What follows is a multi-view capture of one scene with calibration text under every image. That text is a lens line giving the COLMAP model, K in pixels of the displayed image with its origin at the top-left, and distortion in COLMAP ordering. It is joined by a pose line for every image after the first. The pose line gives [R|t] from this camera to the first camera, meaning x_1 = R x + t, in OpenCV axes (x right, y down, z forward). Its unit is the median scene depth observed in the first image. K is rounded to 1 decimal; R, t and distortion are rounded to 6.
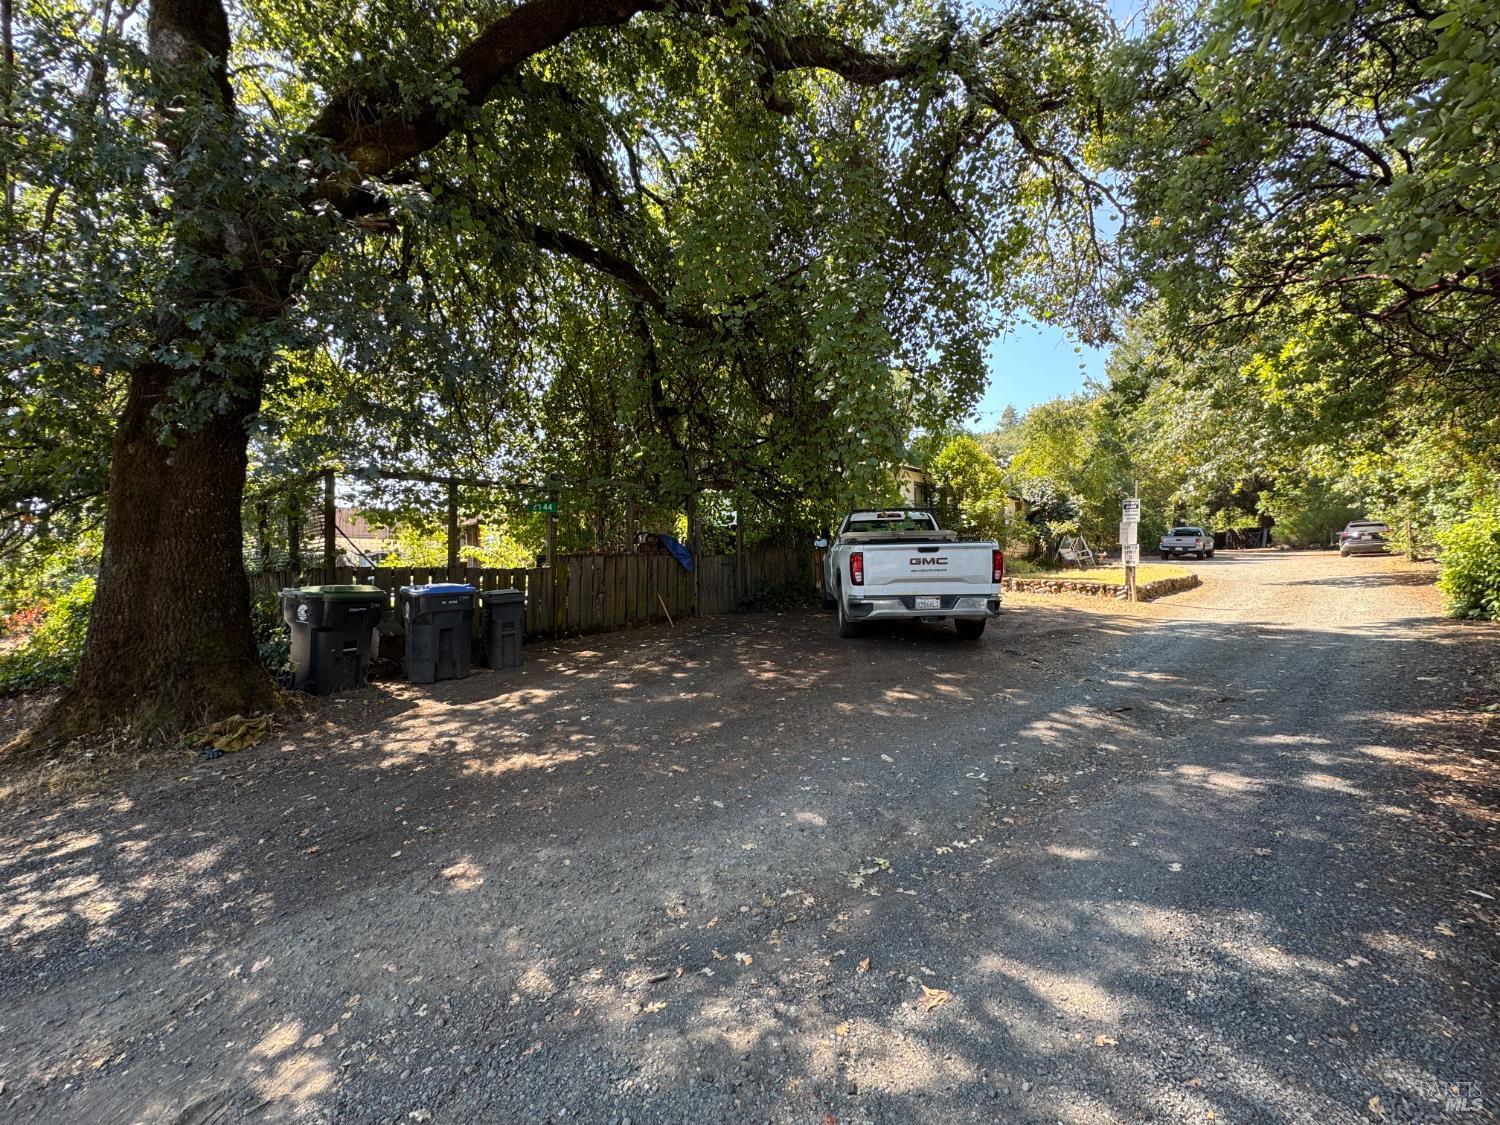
lens RADIAL K [[595.7, 0, 751.8], [0, 595.7, 561.6], [0, 0, 1]] dist [-0.003430, 0.000177]
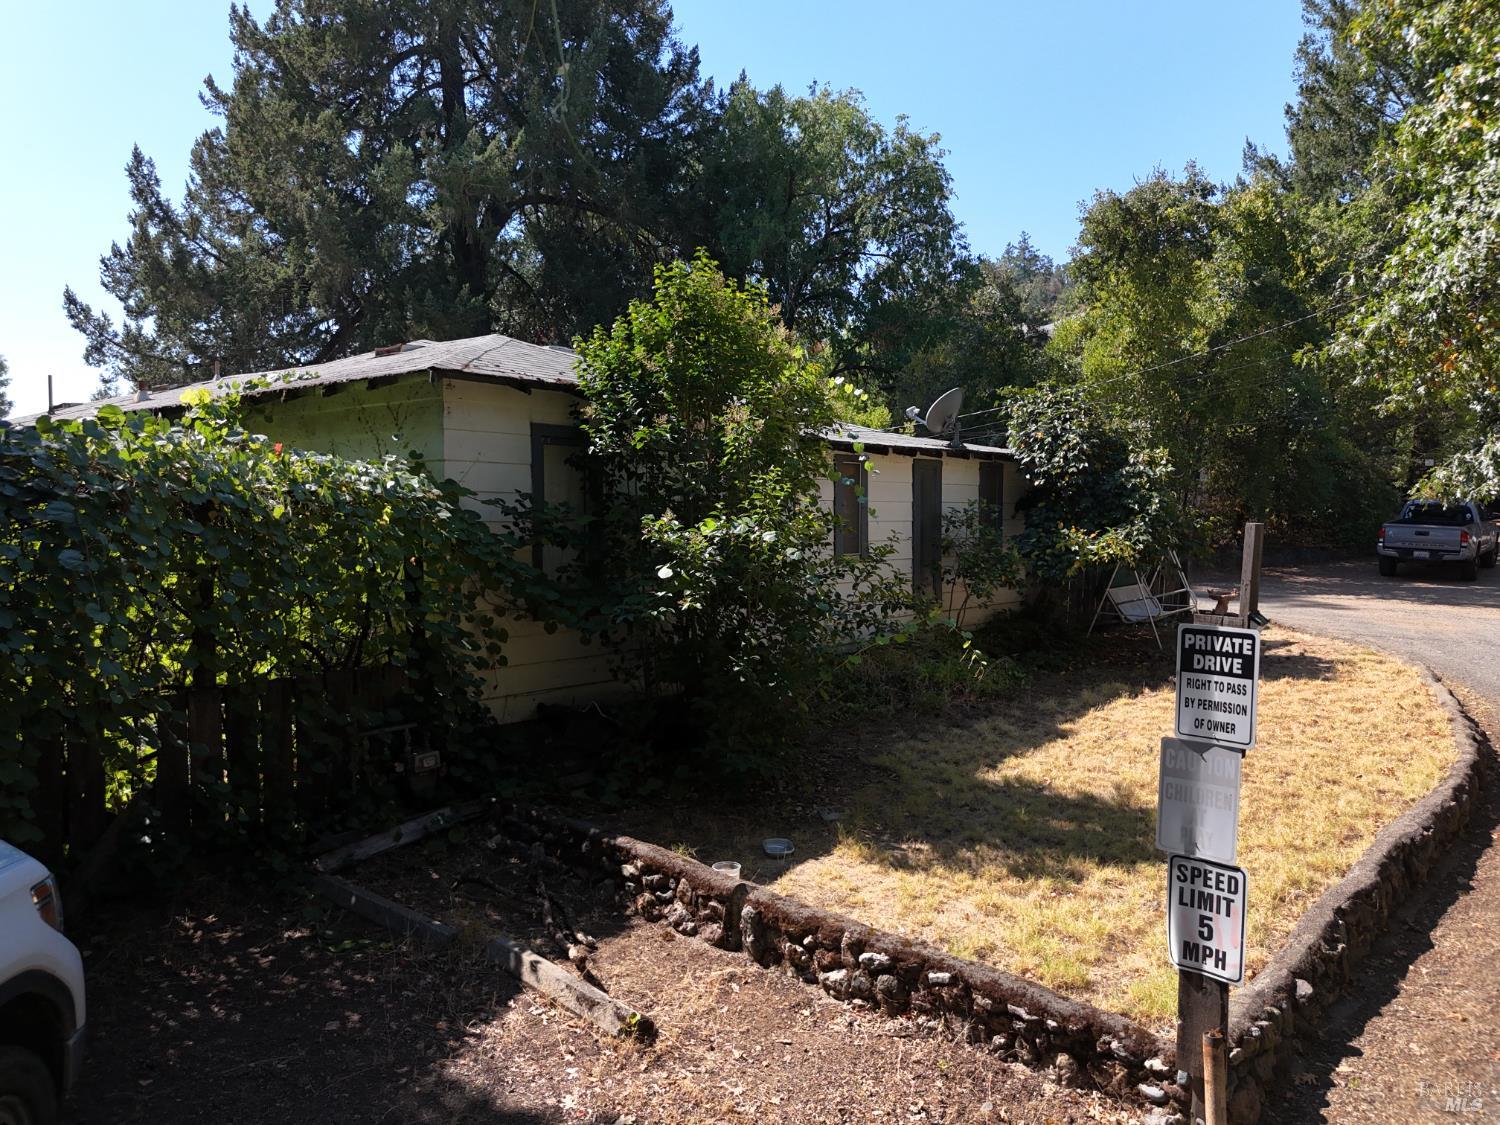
lens RADIAL K [[1105.0, 0, 756.5], [0, 1105.0, 561.6], [0, 0, 1]] dist [0.064083, -0.044025]
pose [[0.995646, 0.004336, 0.093117, 0.360290], [-0.009580, 0.998388, 0.055937, -0.110711], [-0.092724, -0.056585, 0.994083, 0.520772]]
